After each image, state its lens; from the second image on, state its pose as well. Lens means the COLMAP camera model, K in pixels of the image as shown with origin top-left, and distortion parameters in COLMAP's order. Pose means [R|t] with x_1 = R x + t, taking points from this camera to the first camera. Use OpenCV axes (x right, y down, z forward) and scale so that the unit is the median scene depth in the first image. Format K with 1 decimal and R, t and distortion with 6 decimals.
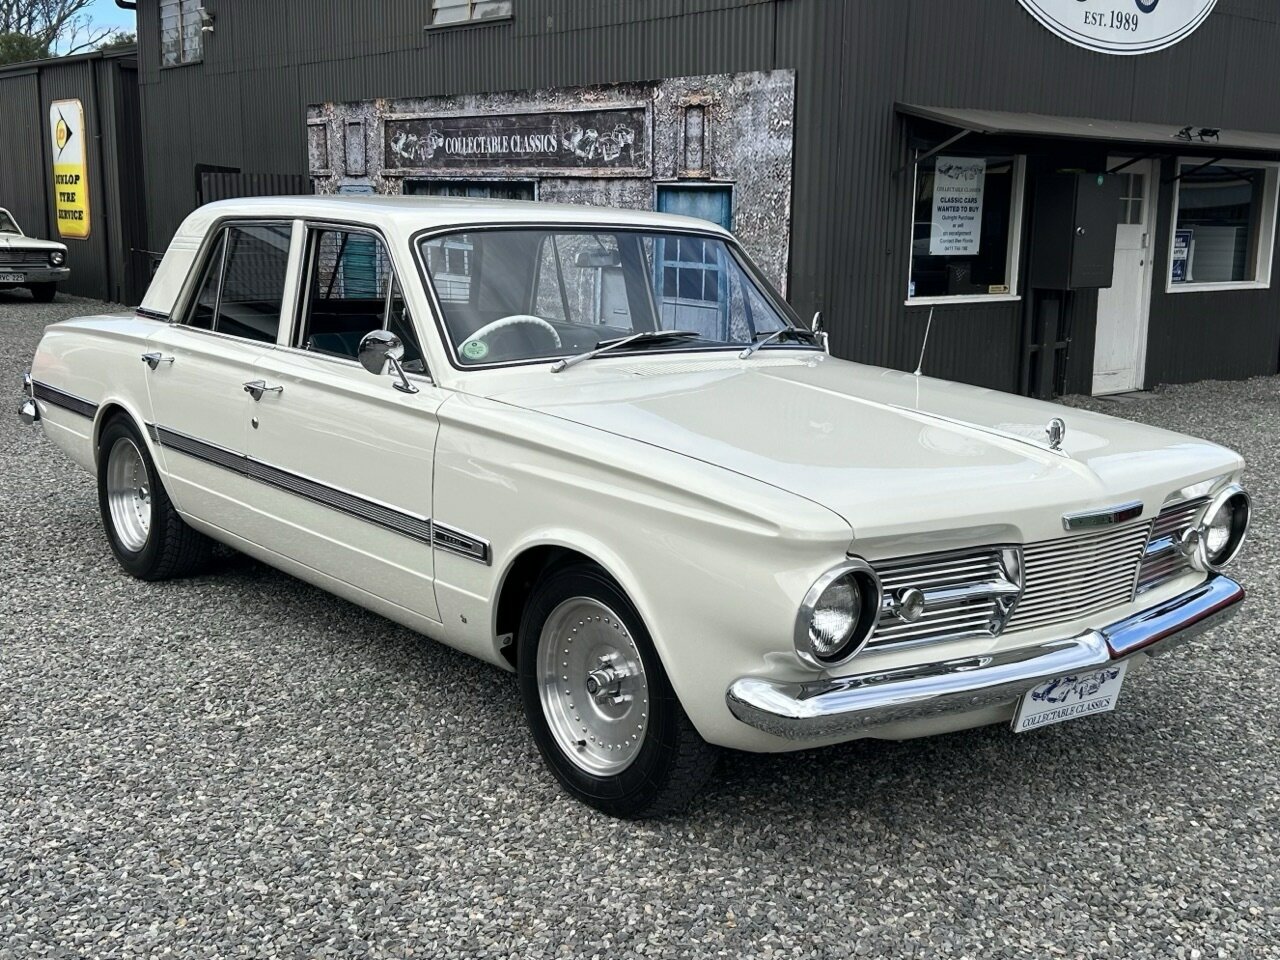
lens RADIAL K [[1430.4, 0, 640.0], [0, 1430.4, 480.0], [0, 0, 1]] dist [0.090146, -0.155811]
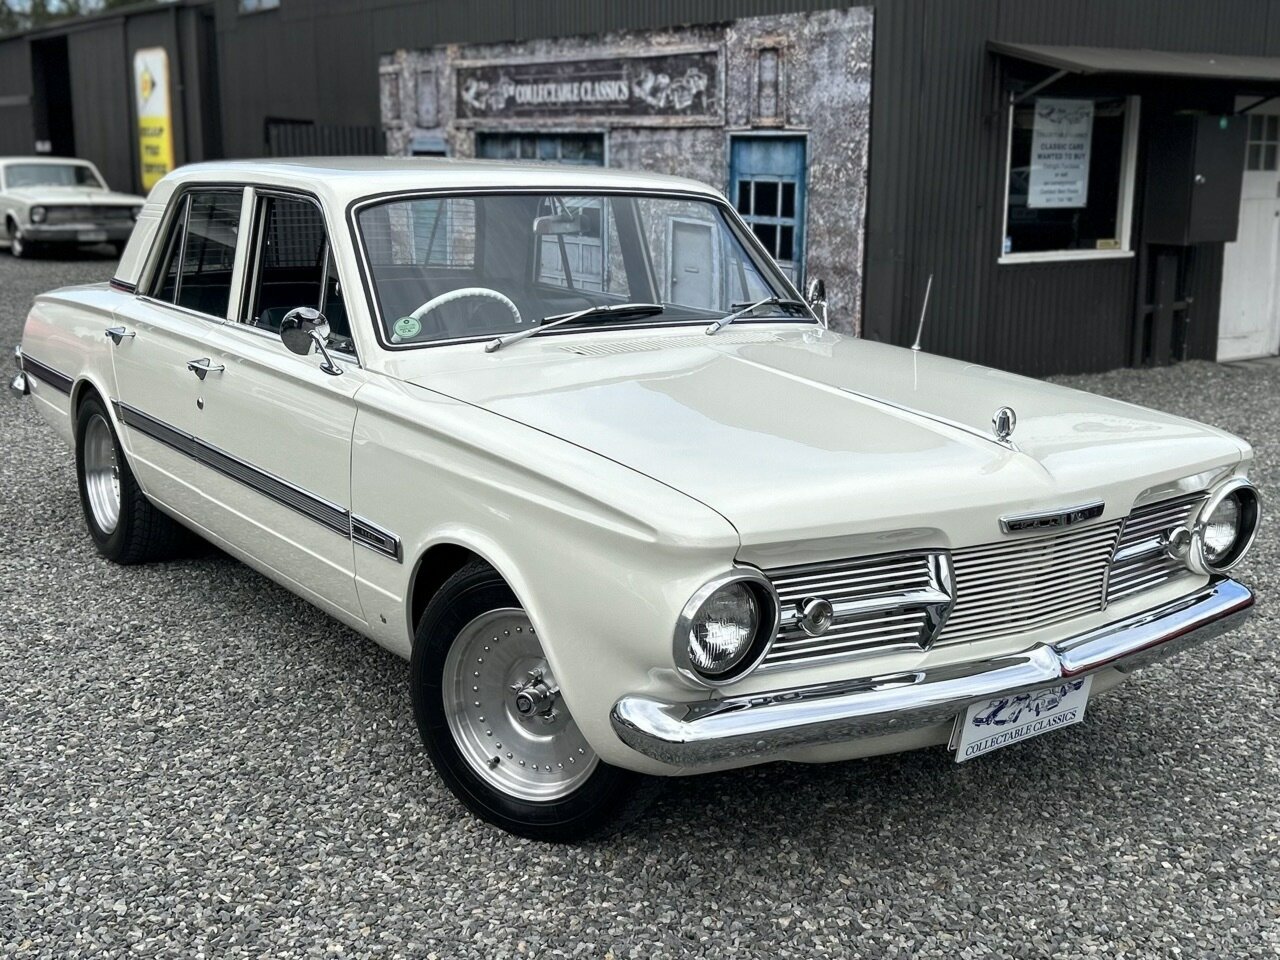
lens RADIAL K [[1519.3, 0, 642.3], [0, 1519.3, 469.8], [0, 0, 1]] dist [0.086516, -0.161263]
pose [[0.995907, 0.007972, -0.090027, 0.132413], [-0.006355, 0.999814, 0.018236, -0.019060], [0.090156, -0.017589, 0.995772, 0.031751]]
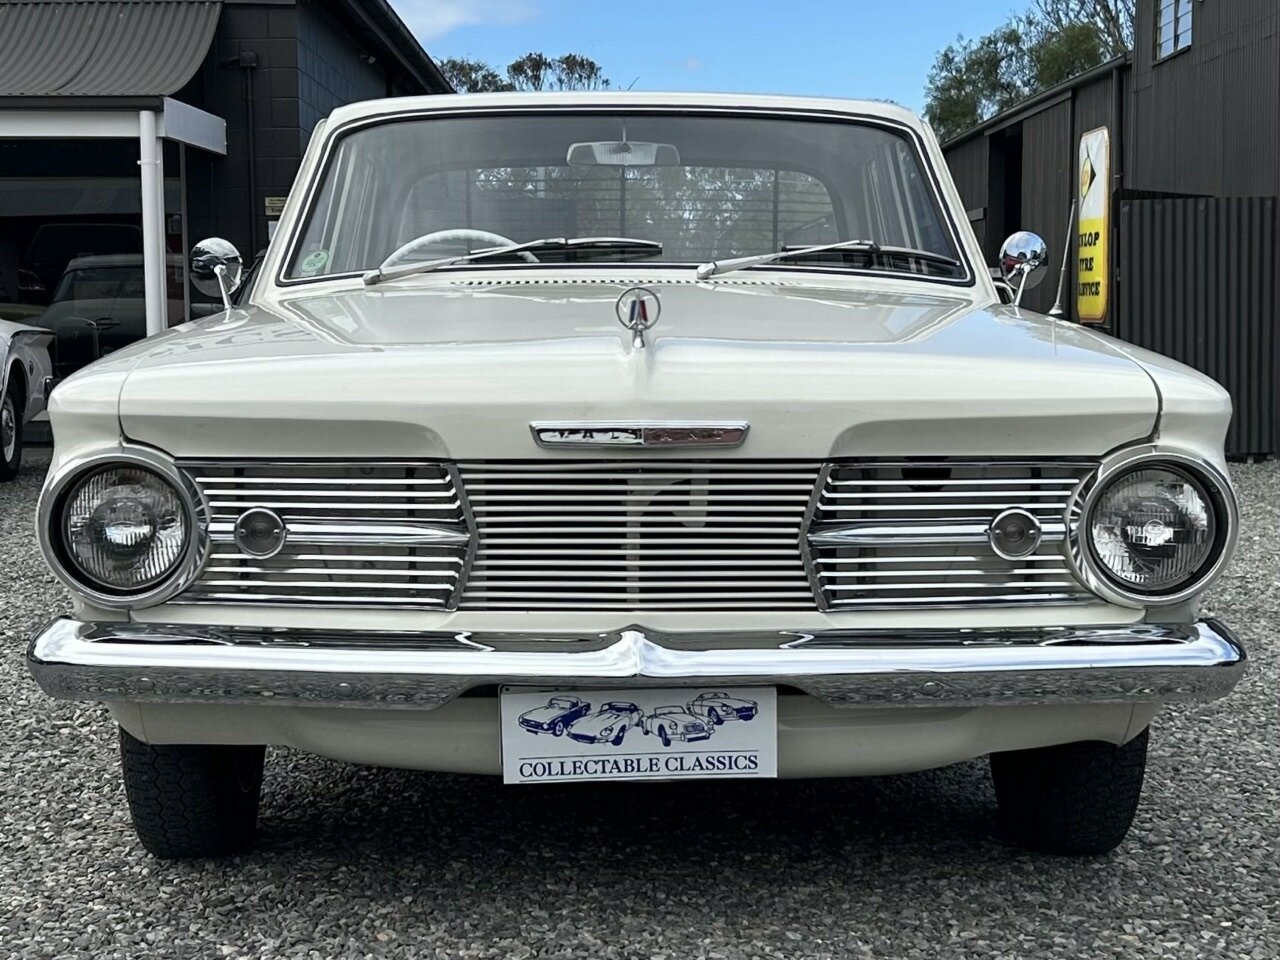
lens RADIAL K [[2205.8, 0, 668.7], [0, 2205.8, 478.1], [0, 0, 1]] dist [0.241453, -0.017601]
pose [[0.771166, 0.030664, -0.635896, 0.807492], [-0.105783, 0.991126, -0.080492, 0.100489], [0.627784, 0.129340, 0.767566, 0.249935]]
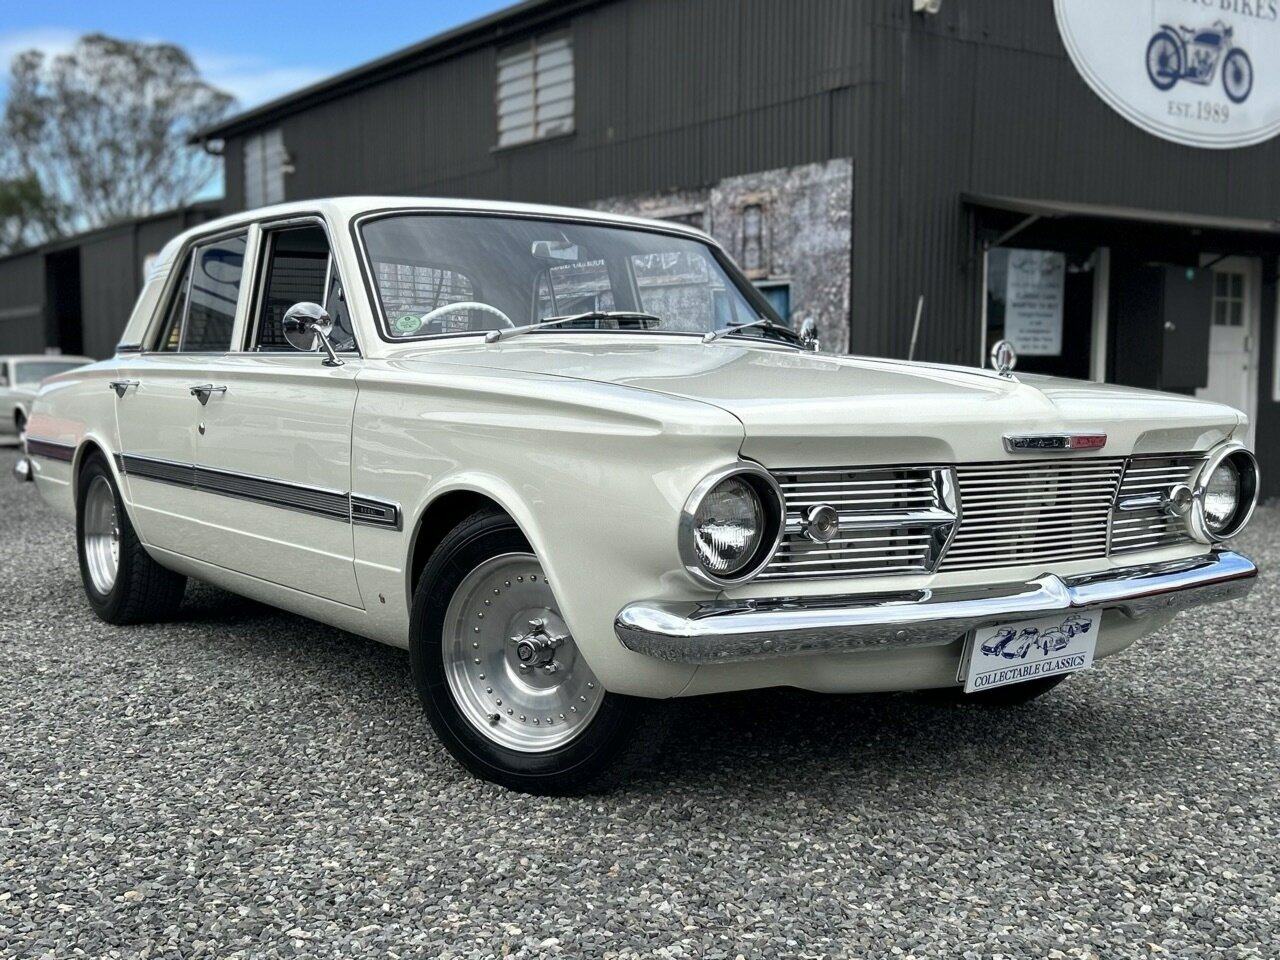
lens RADIAL K [[1479.2, 0, 634.0], [0, 1479.2, 538.9], [0, 0, 1]] dist [0.105346, -0.222948]
pose [[0.996219, -0.006960, -0.086602, 0.121875], [-0.000652, 0.996159, -0.087557, 0.141855], [0.086879, 0.087282, 0.992388, 0.060450]]
